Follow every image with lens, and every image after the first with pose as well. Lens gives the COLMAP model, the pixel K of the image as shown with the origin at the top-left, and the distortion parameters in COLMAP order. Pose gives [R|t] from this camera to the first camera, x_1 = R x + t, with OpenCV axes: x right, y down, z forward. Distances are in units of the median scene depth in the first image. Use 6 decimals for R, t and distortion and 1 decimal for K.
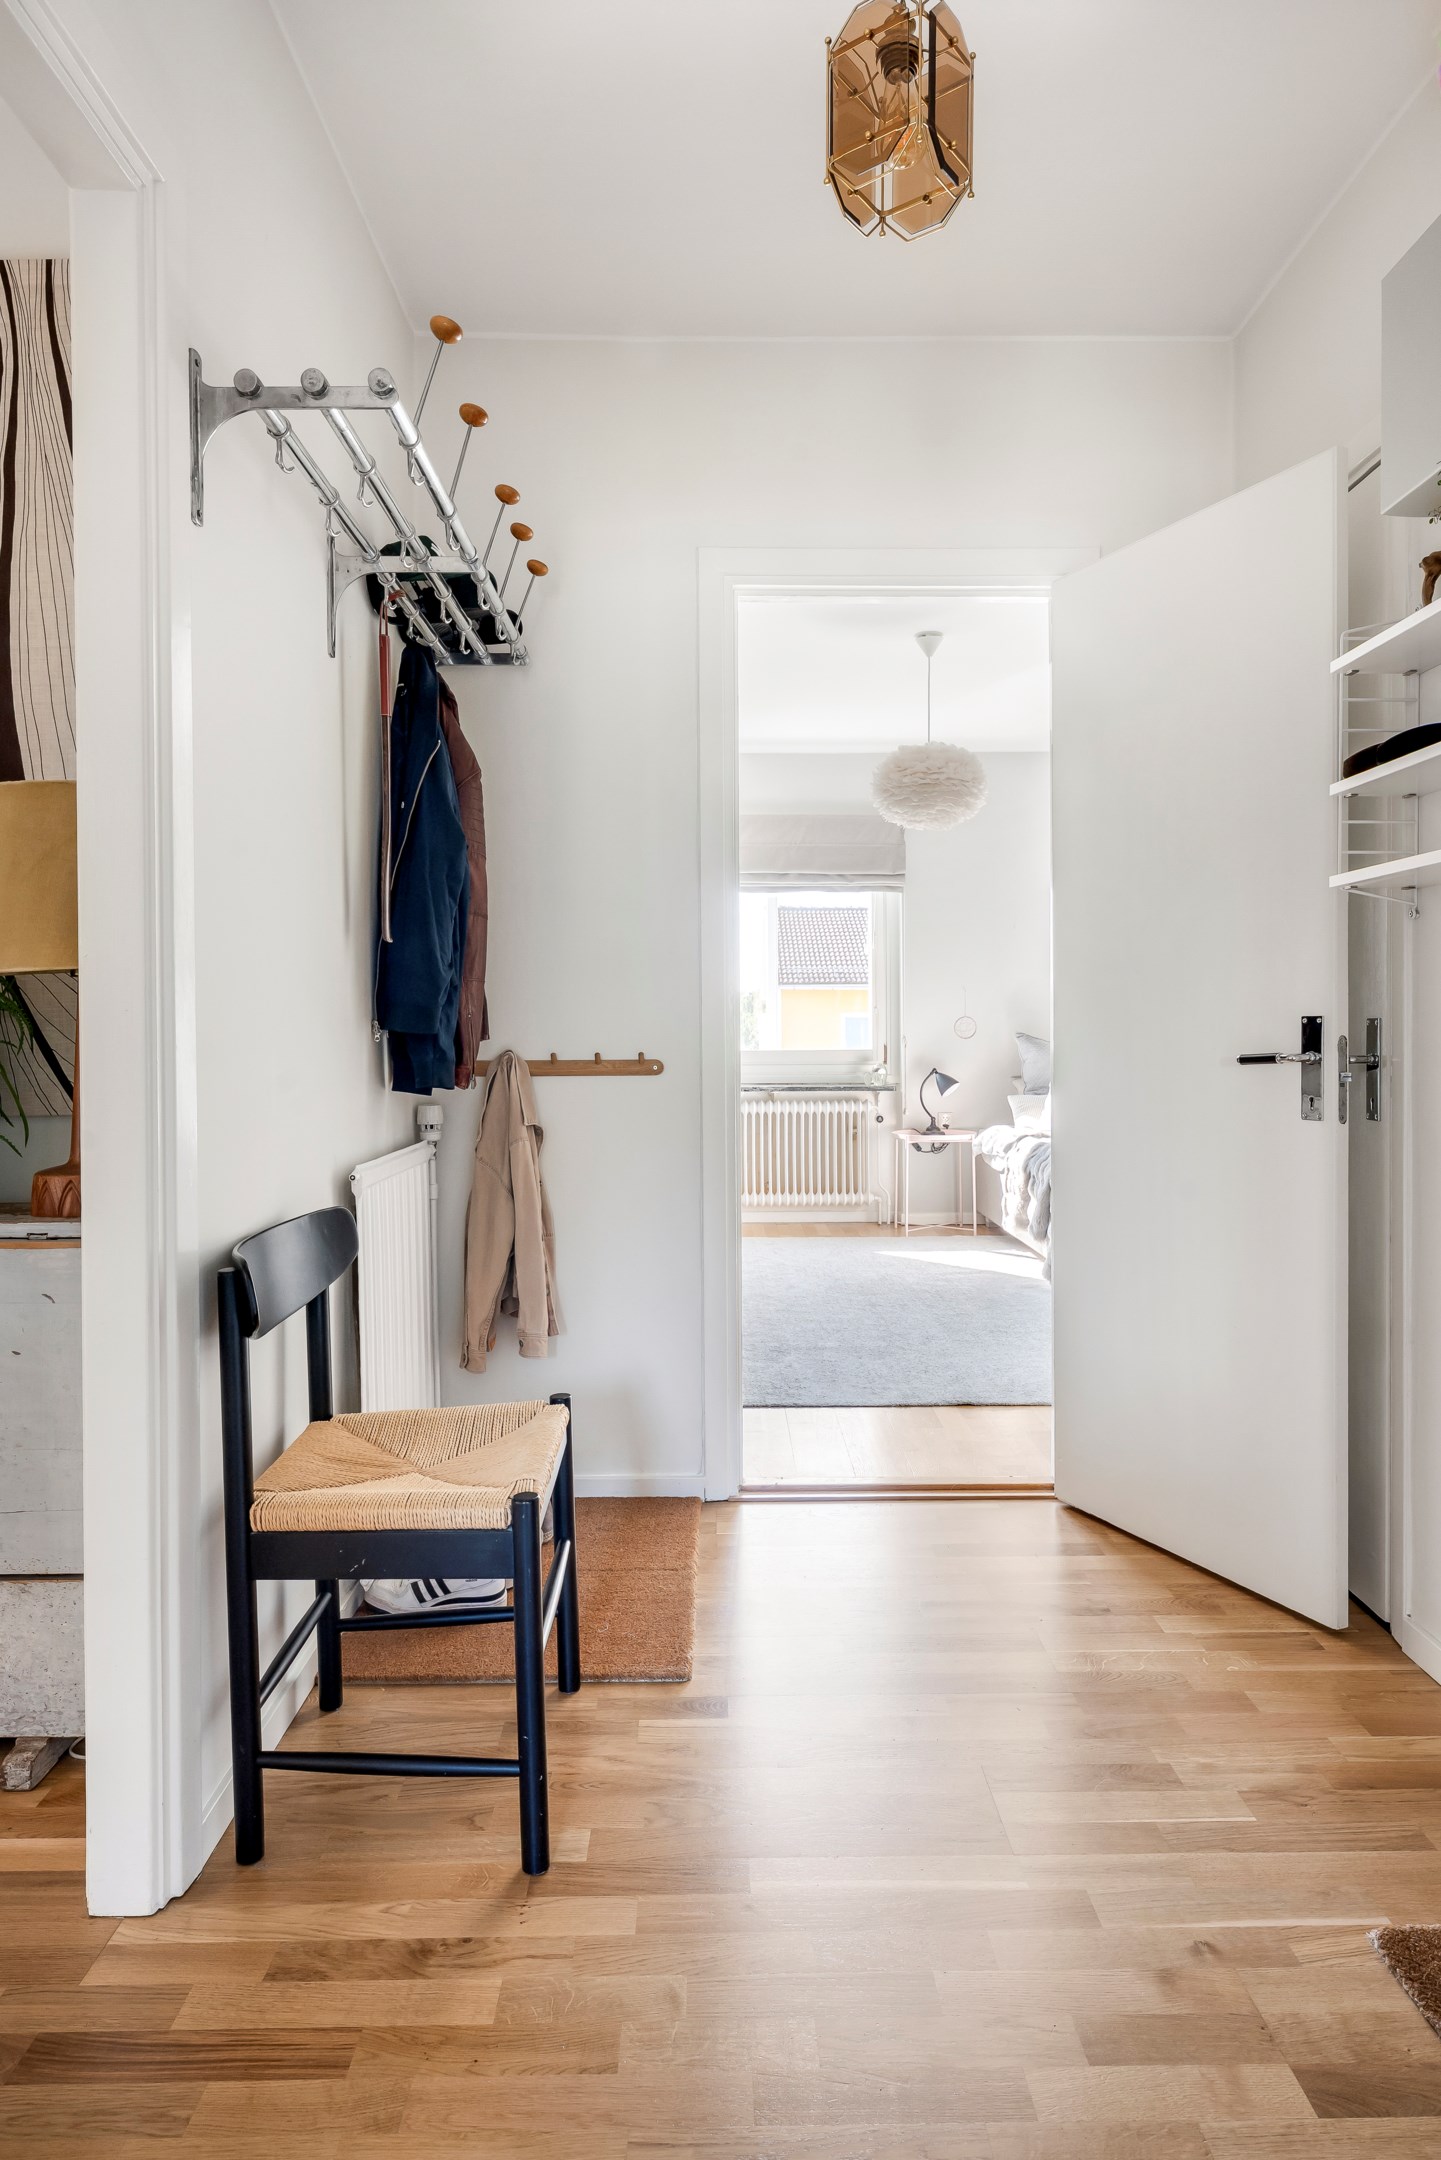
lens RADIAL K [[1295.5, 0, 743.9], [0, 1295.5, 1044.5], [0, 0, 1]] dist [-0.001162, -0.000157]
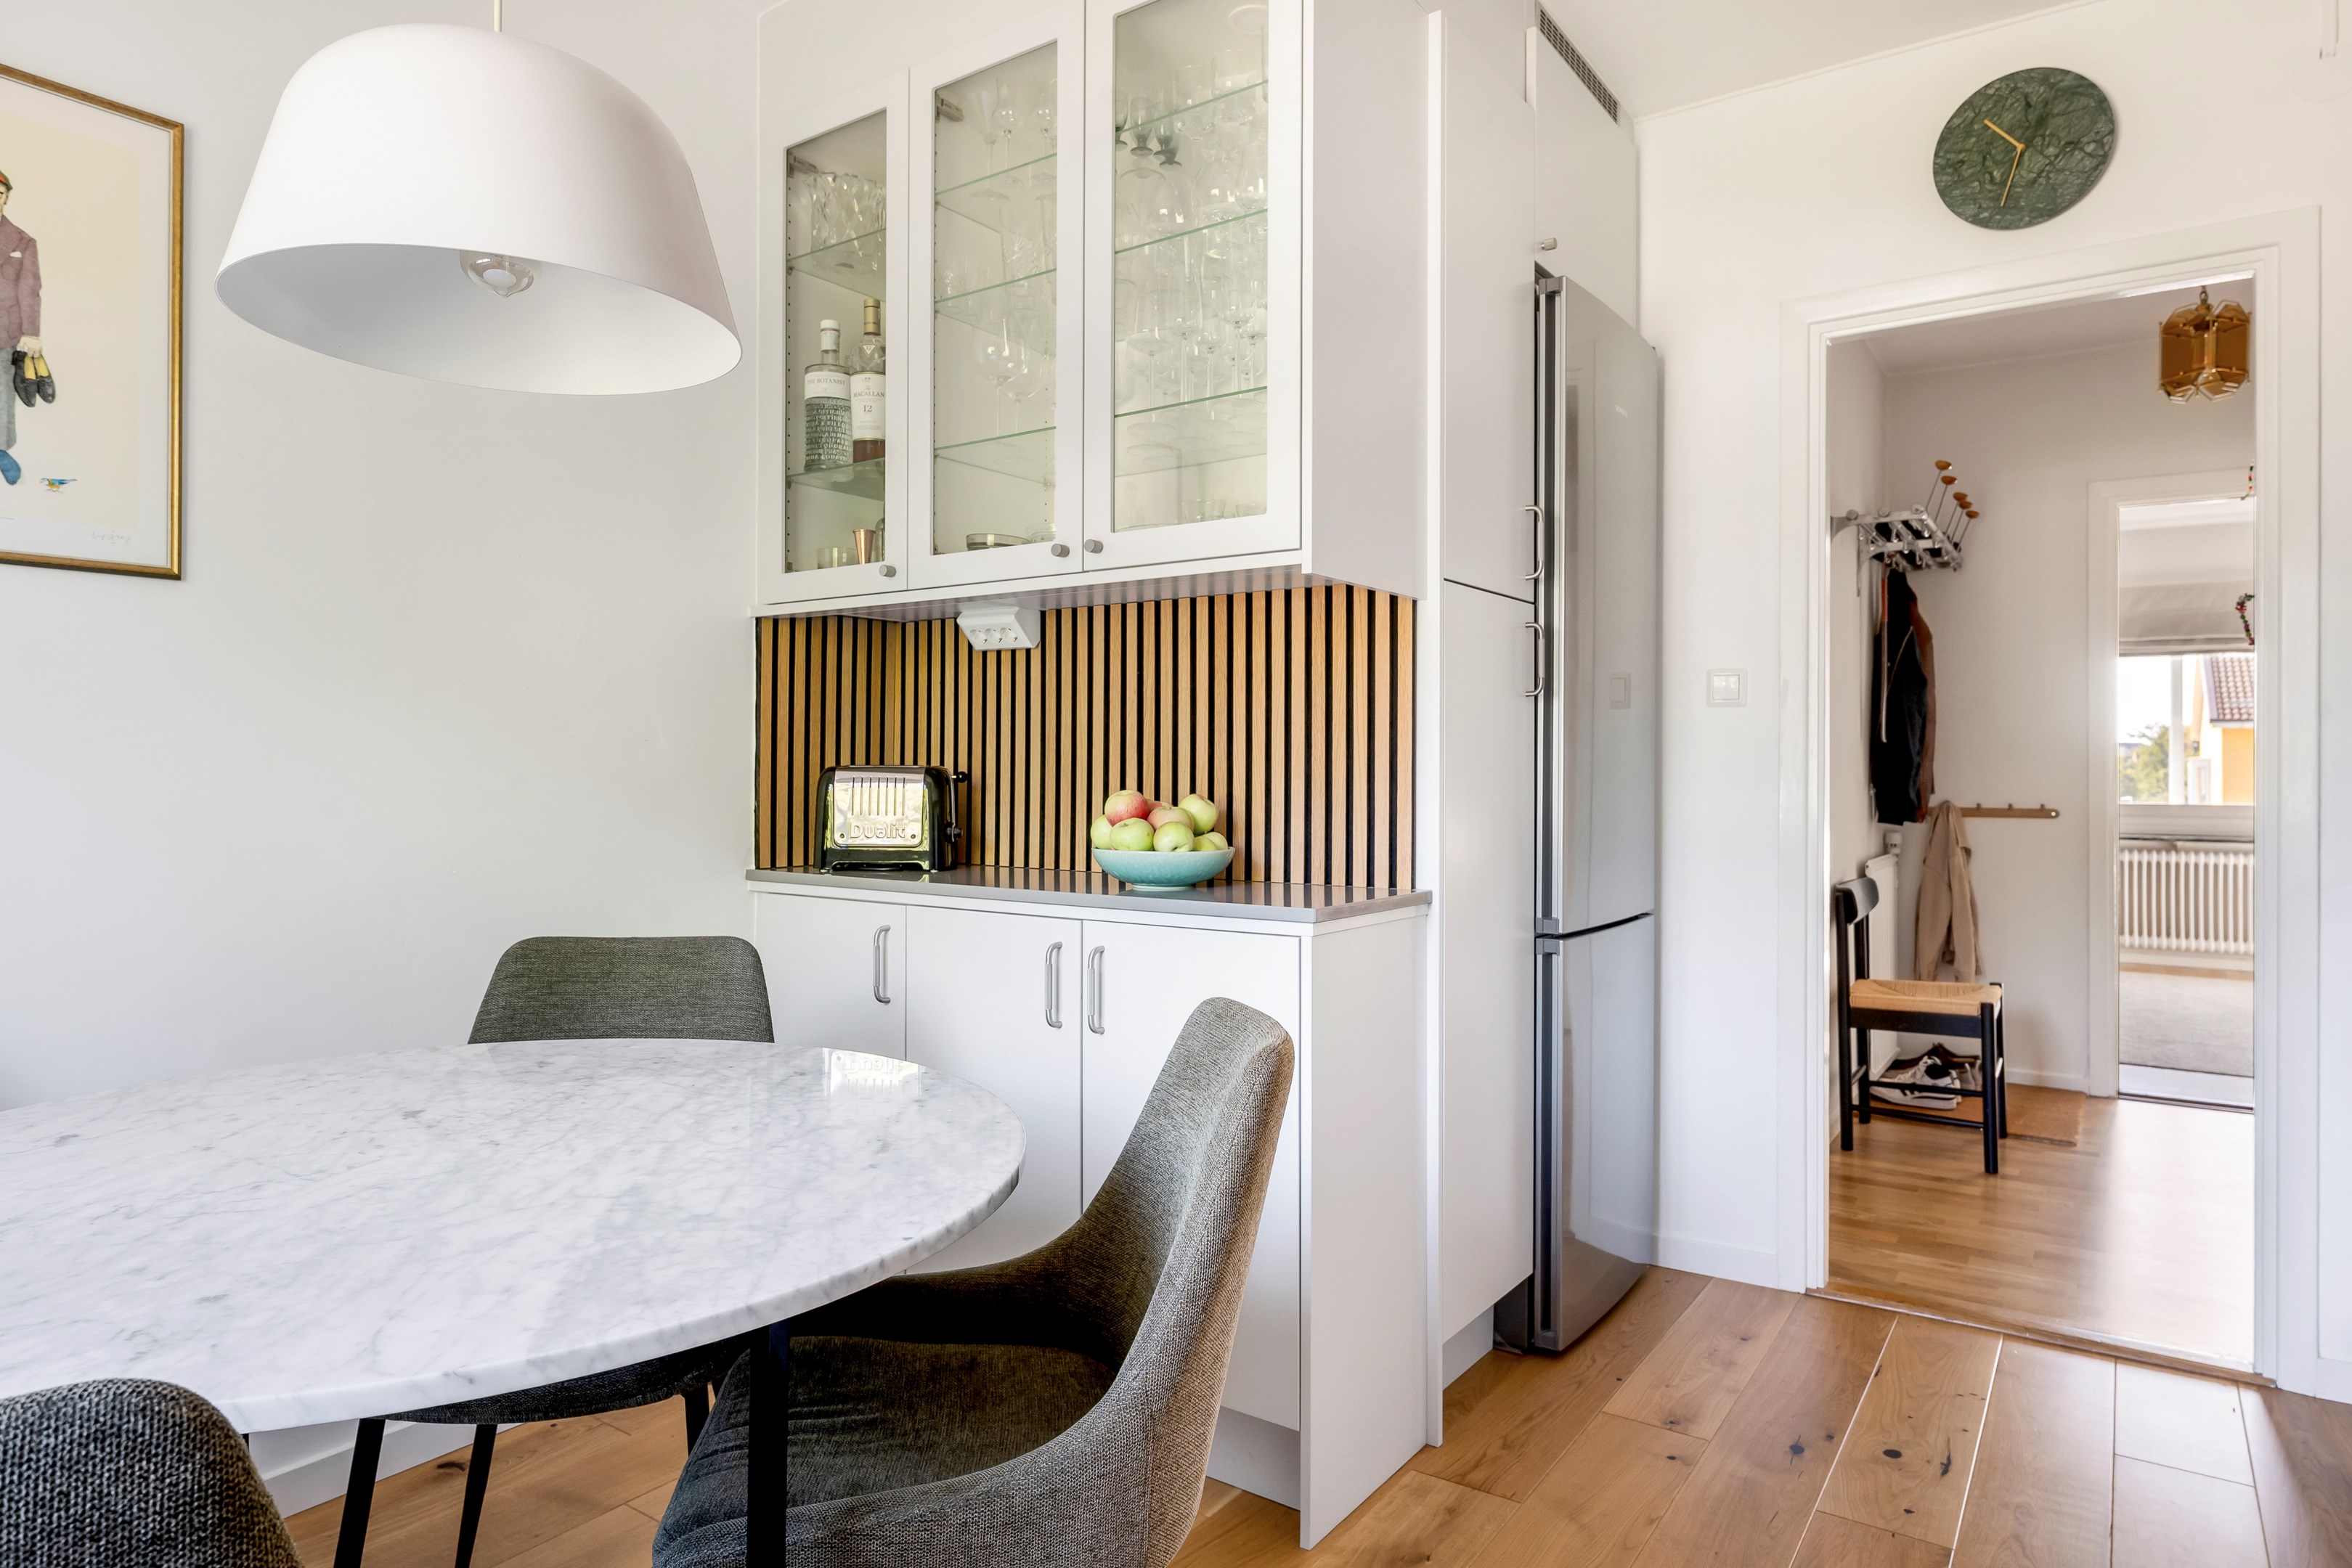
lens RADIAL K [[1367.6, 0, 1164.2], [0, 1367.6, 765.1], [0, 0, 1]] dist [-0.000658, 0.000236]
pose [[0.805373, 0.003601, -0.592758, 0.020028], [-0.012615, 0.999859, -0.011065, -0.004011], [0.592634, 0.016389, 0.805305, -0.421420]]
